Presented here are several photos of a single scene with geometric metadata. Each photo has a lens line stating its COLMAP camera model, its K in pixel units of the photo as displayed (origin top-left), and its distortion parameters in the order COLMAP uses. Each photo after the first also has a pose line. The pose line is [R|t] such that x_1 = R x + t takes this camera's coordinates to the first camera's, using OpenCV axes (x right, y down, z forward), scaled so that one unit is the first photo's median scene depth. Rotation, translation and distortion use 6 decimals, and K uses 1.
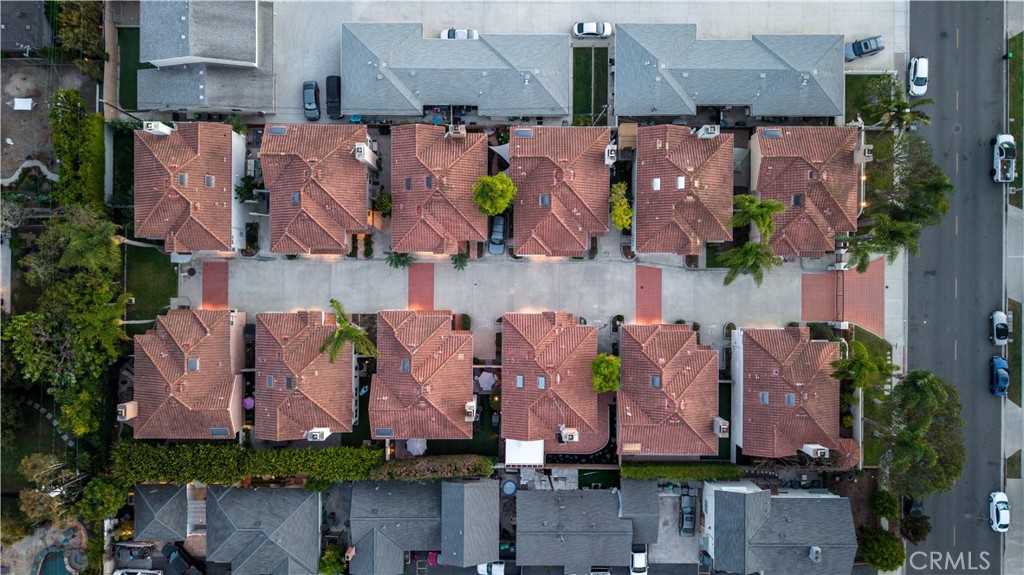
lens RADIAL K [[717.0, 0, 512.7], [0, 717.0, 286.9], [0, 0, 1]] dist [-0.000026, -0.000004]
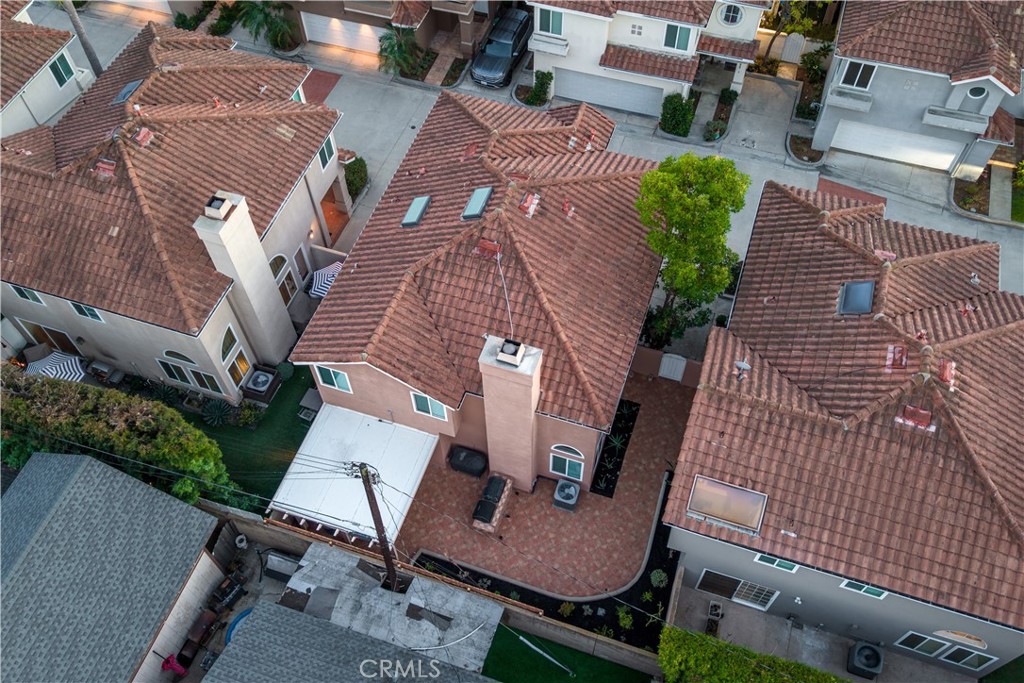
lens RADIAL K [[889.7, 0, 511.0], [0, 889.7, 341.9], [0, 0, 1]] dist [-0.001185, -0.001680]
pose [[0.948400, 0.258023, -0.184288, 0.135880], [-0.316748, 0.797444, -0.513569, 0.362806], [0.014447, 0.545442, 0.838024, 0.695738]]
